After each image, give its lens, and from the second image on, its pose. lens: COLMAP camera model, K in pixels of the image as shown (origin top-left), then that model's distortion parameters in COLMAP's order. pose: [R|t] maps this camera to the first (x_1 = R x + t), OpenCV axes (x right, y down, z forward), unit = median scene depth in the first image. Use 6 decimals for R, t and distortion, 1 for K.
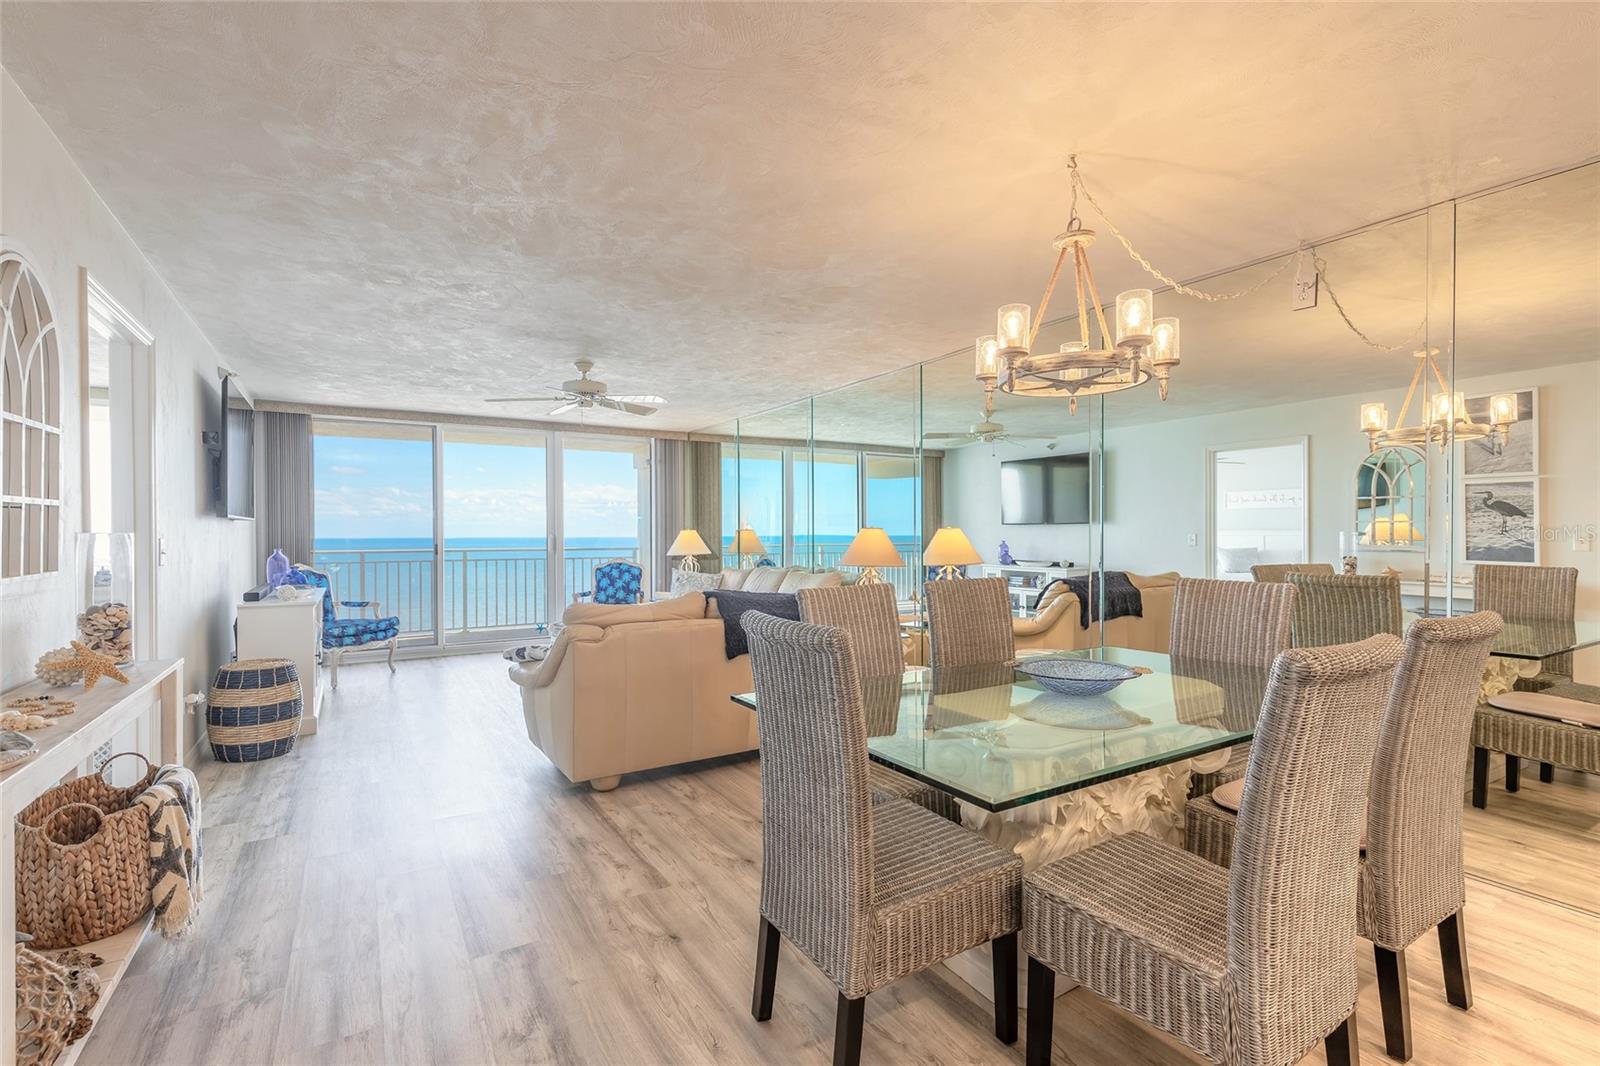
lens RADIAL K [[718.5, 0, 793.1], [0, 718.5, 539.5], [0, 0, 1]] dist [0.004149, -0.000170]
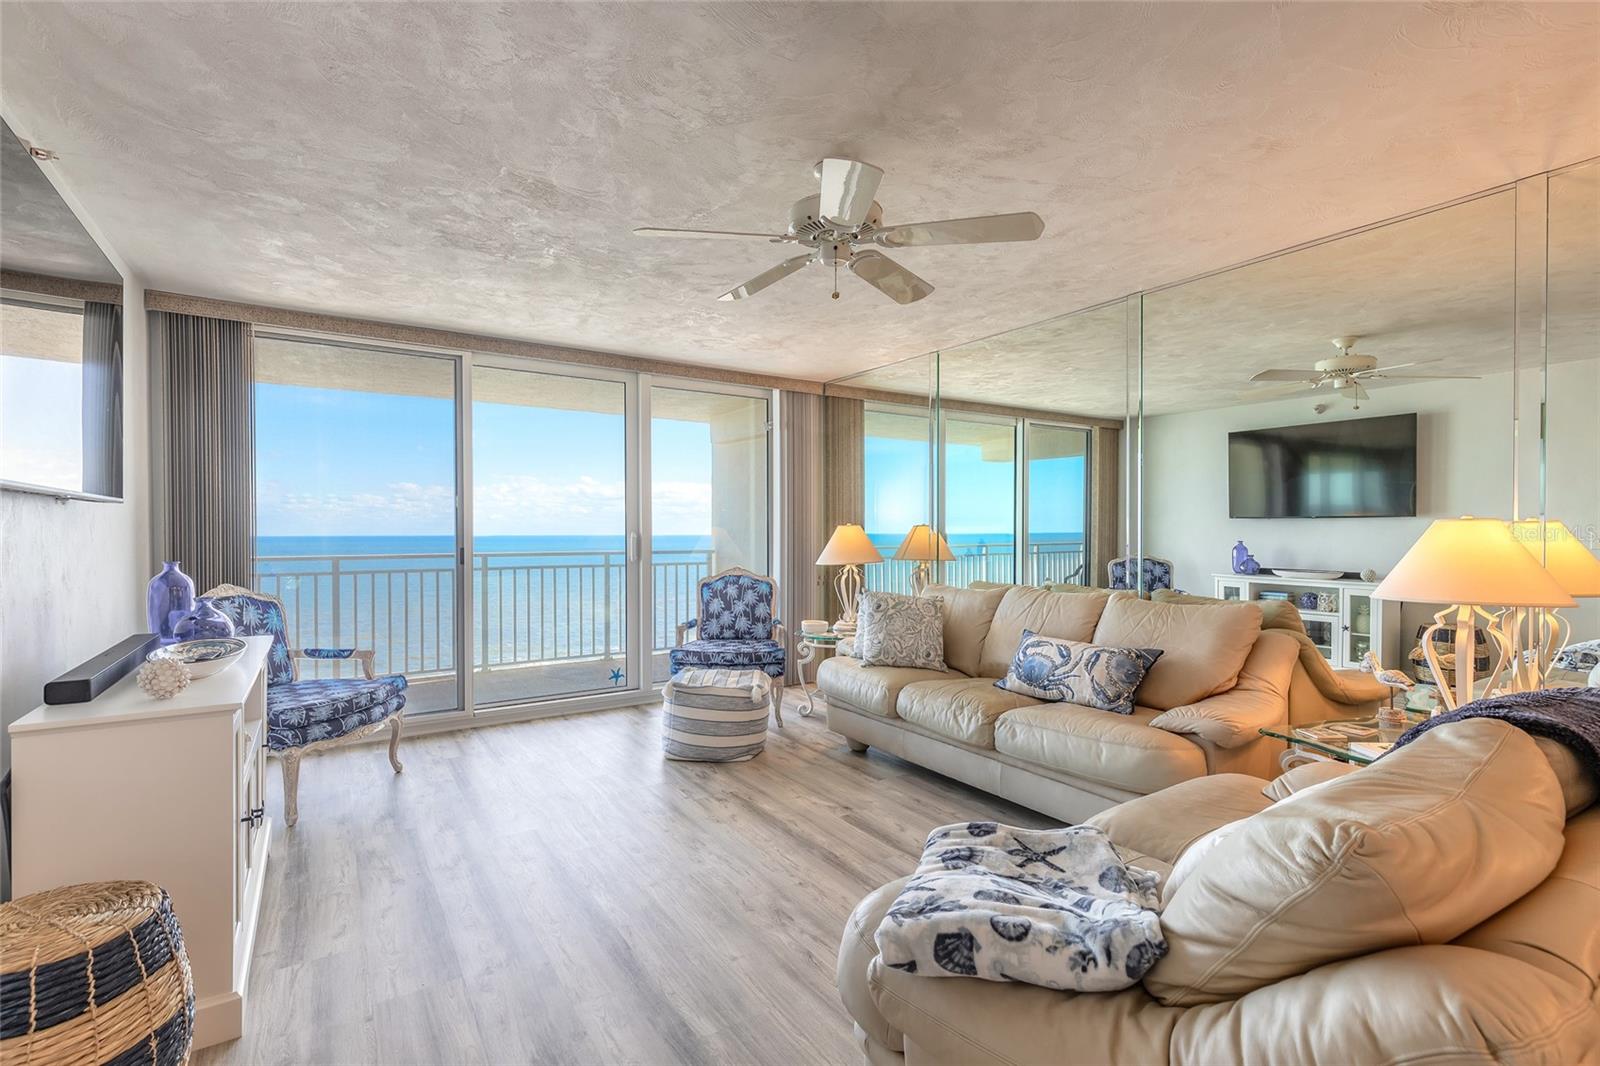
lens RADIAL K [[720.2, 0, 789.9], [0, 720.2, 535.3], [0, 0, 1]] dist [0.013263, 0.000019]
pose [[0.999473, 0.001005, 0.032435, -0.216884], [-0.000917, 0.999996, -0.002753, -0.002175], [-0.032438, 0.002722, 0.999470, 0.342177]]
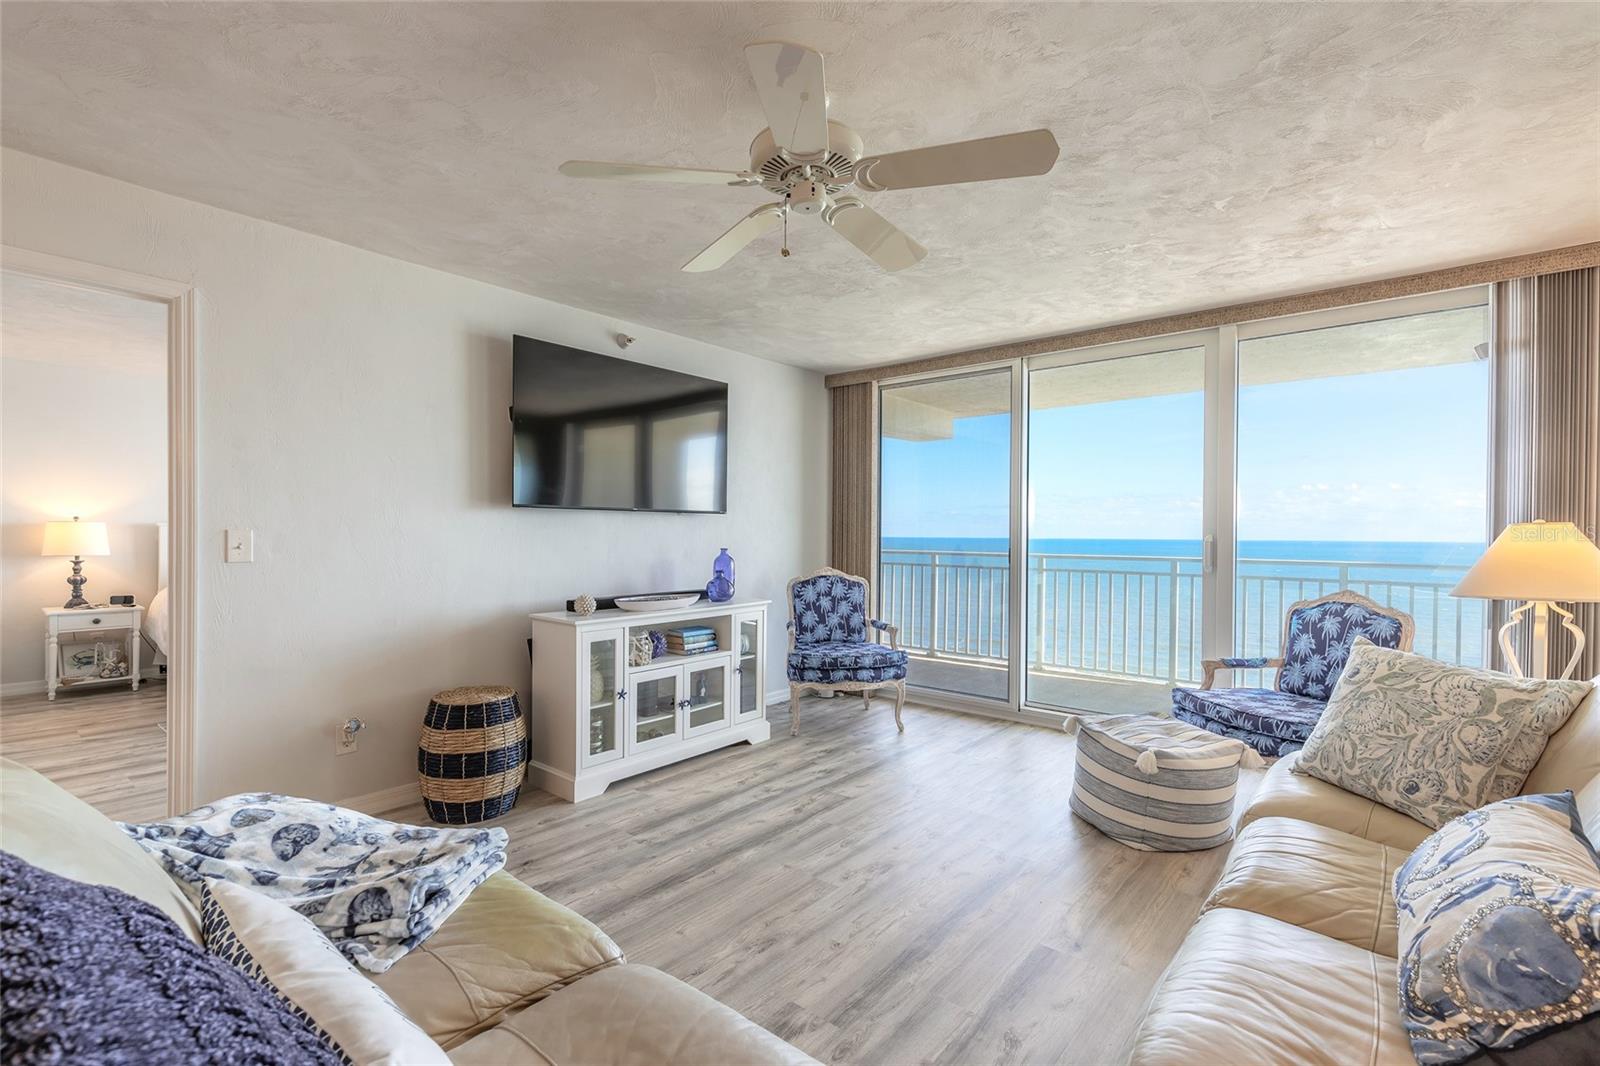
lens RADIAL K [[719.5, 0, 800.7], [0, 719.5, 536.2], [0, 0, 1]] dist [0.002360, -0.000031]
pose [[0.325550, 0.010378, -0.945468, 0.054745], [-0.014939, 0.999871, 0.005832, -0.004223], [0.945407, 0.012226, 0.325663, 0.563911]]
